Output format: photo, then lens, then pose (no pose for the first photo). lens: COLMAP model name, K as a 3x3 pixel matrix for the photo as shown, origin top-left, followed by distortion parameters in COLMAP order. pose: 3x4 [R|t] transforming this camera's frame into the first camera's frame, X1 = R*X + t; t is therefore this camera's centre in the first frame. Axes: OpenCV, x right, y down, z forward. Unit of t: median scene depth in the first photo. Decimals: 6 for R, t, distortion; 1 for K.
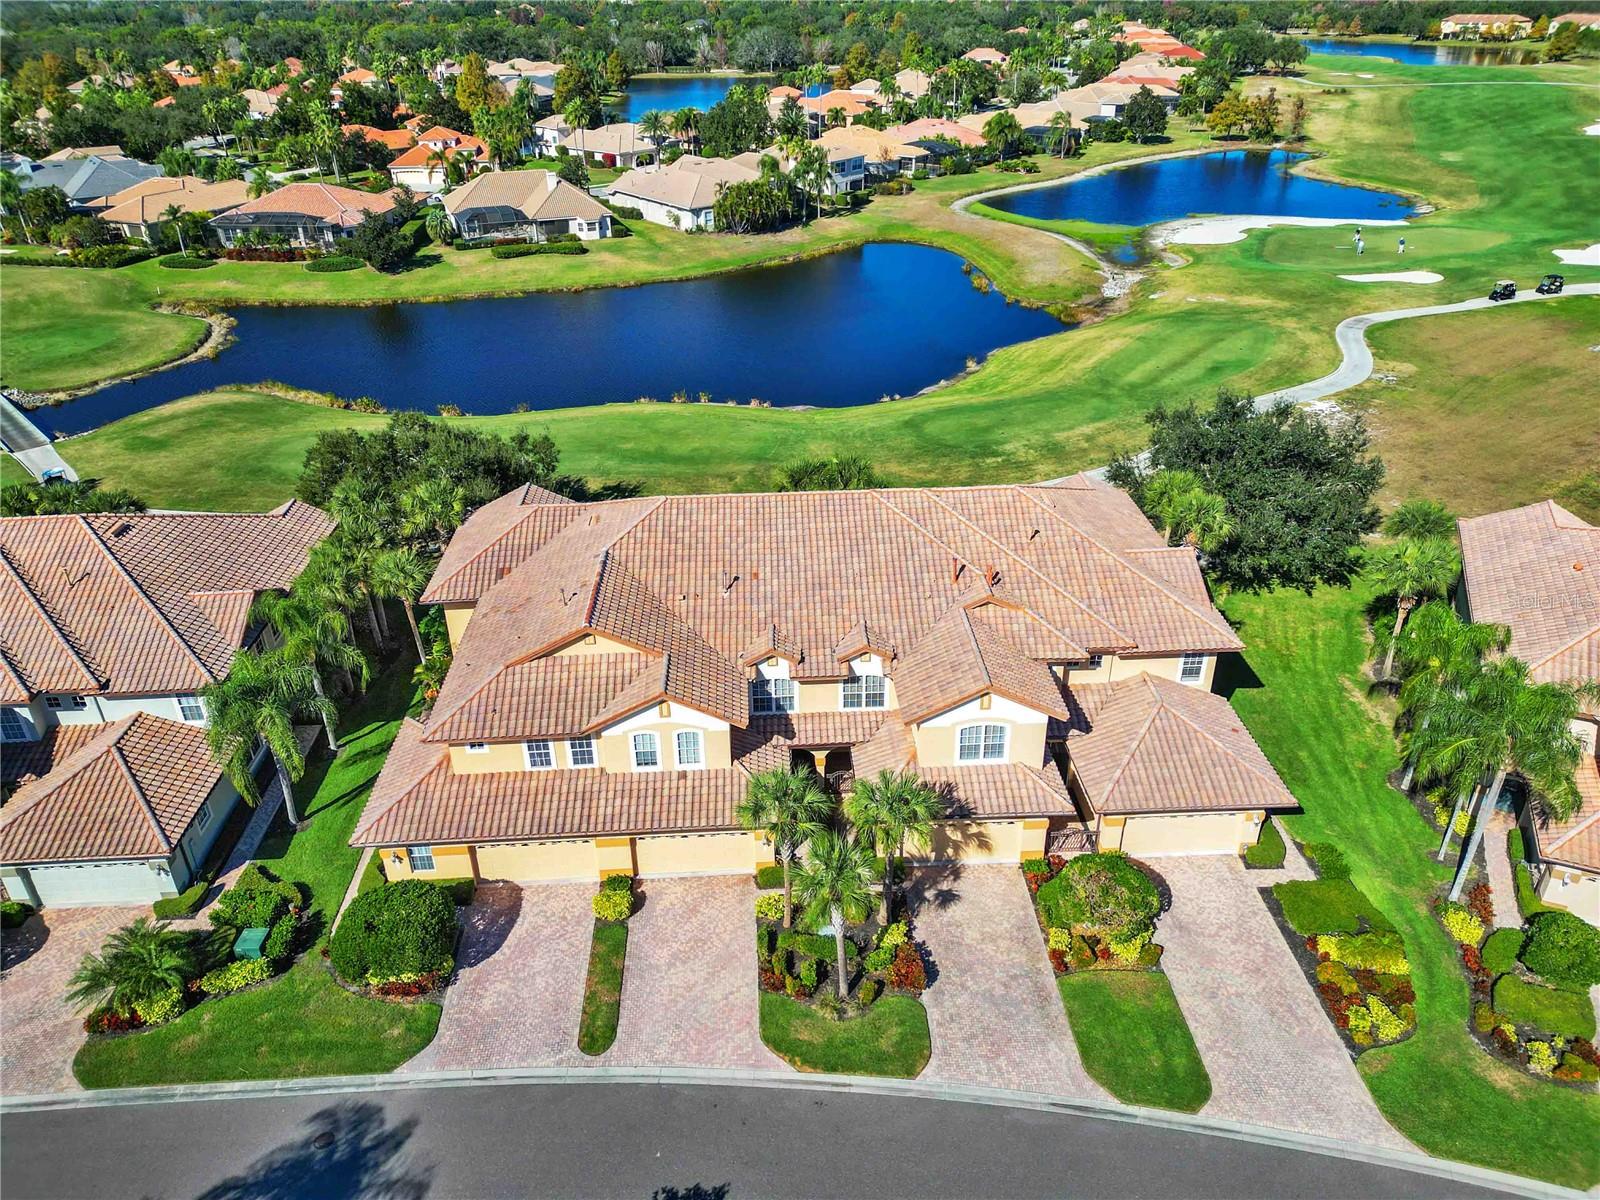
lens RADIAL K [[1116.3, 0, 800.0], [0, 1116.3, 600.0], [0, 0, 1]] dist [0.058589, -0.048097]
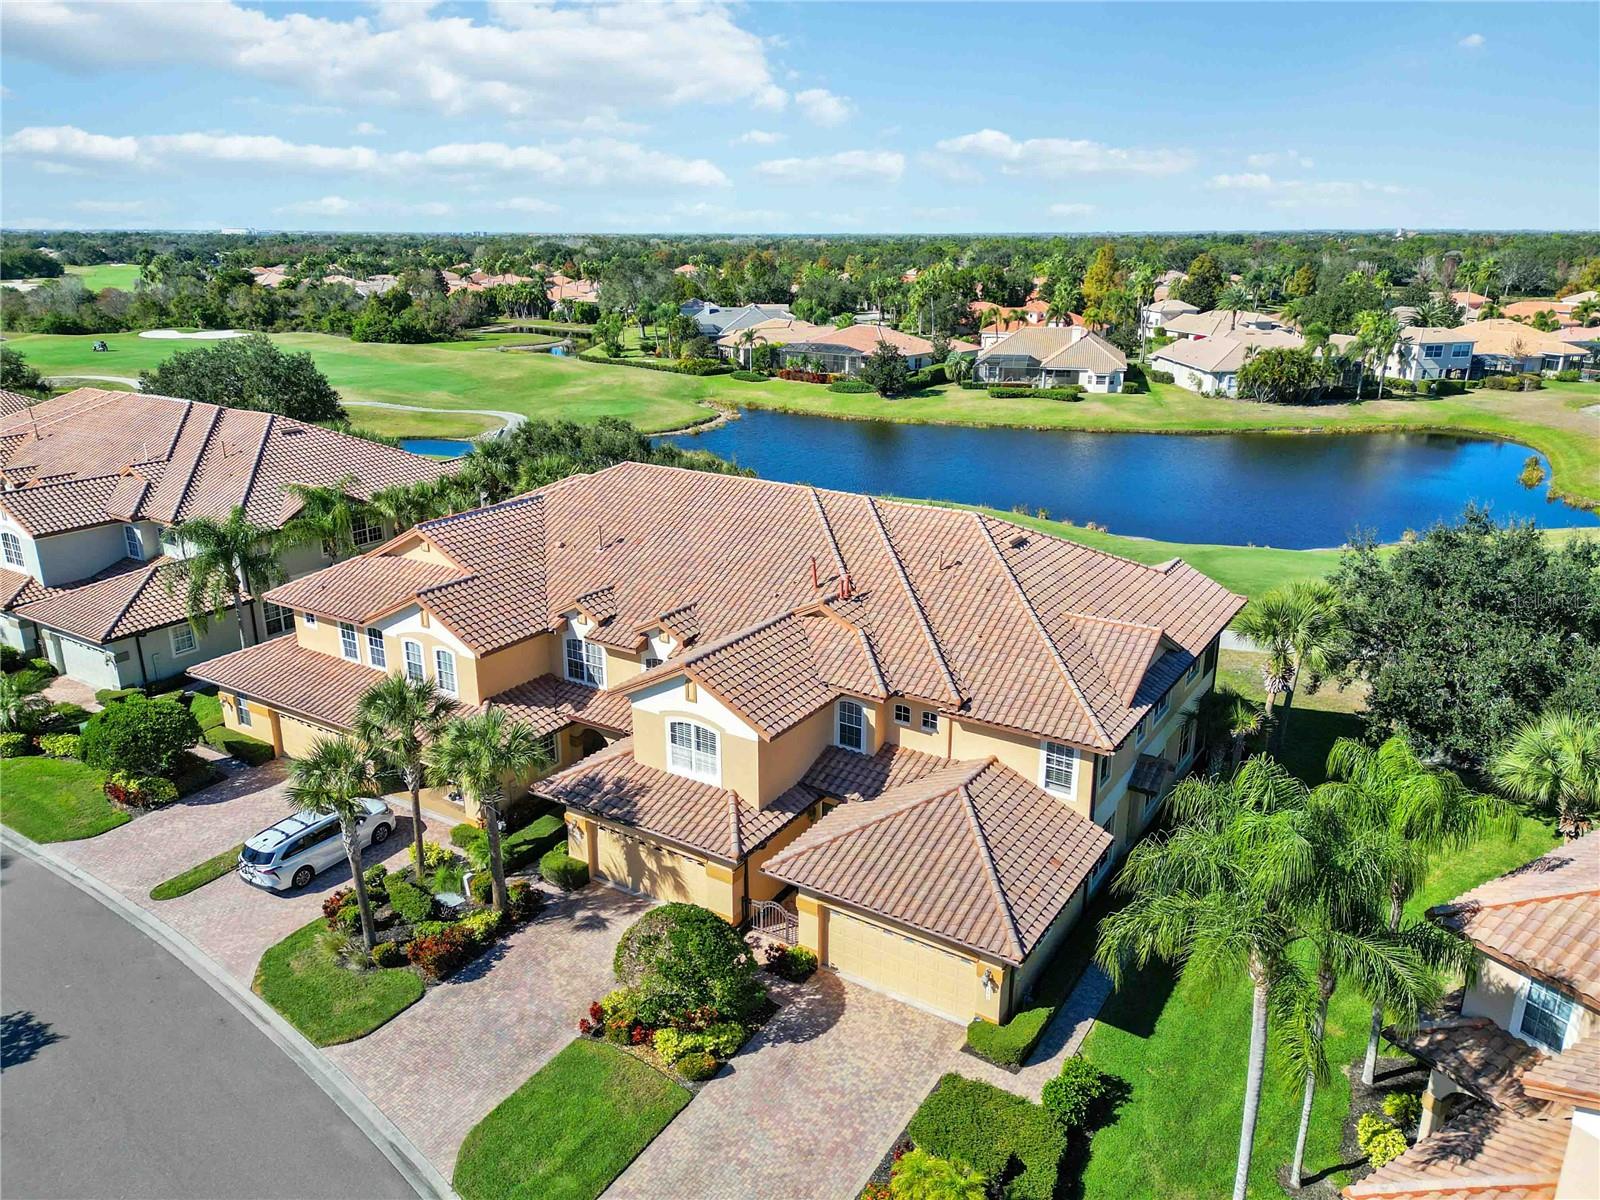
lens RADIAL K [[1138.5, 0, 800.0], [0, 1138.5, 600.0], [0, 0, 1]] dist [0.057091, -0.057520]
pose [[0.812586, 0.192006, -0.550307, 0.591037], [-0.293465, 0.950547, -0.101679, 0.079455], [0.503570, 0.244119, 0.828748, 0.316023]]
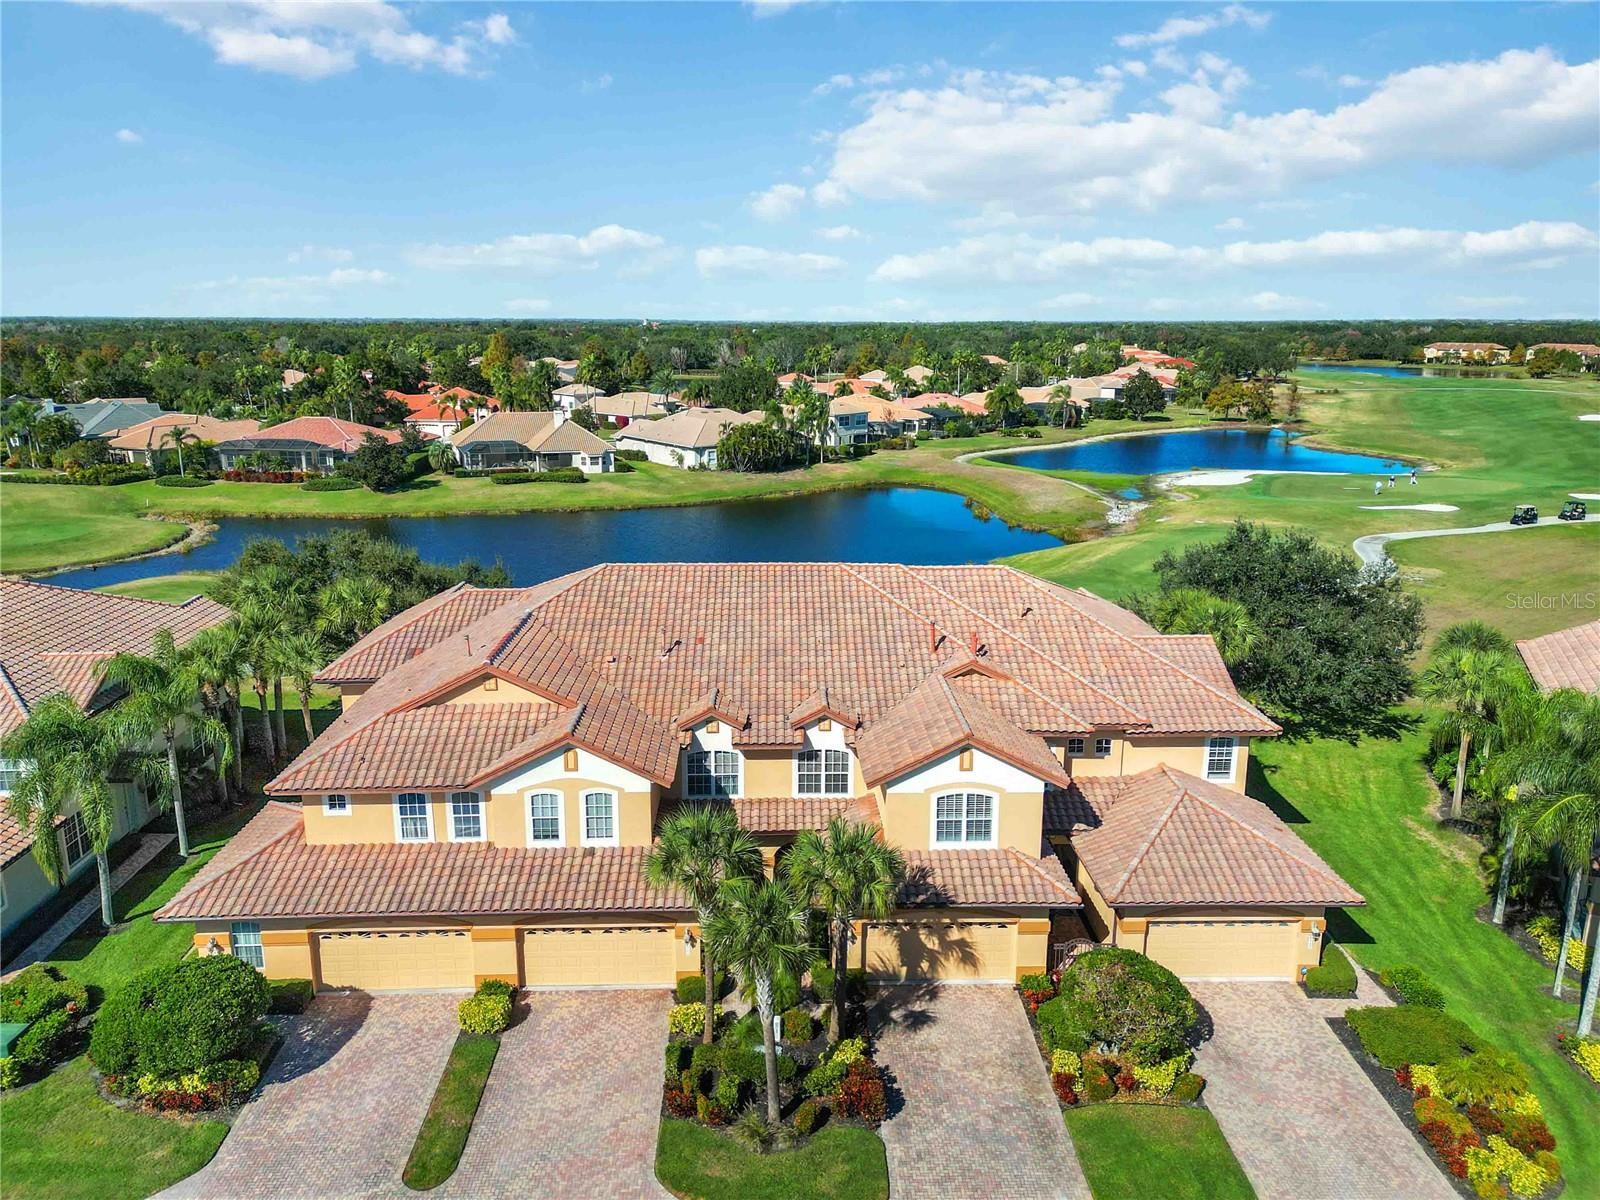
lens RADIAL K [[1143.7, 0, 800.8], [0, 1143.7, 613.2], [0, 0, 1]] dist [0.069879, -0.067154]
pose [[0.999685, 0.021583, -0.012816, 0.048303], [-0.024139, 0.966640, -0.254998, 0.181291], [0.006885, 0.255227, 0.966857, 0.148054]]
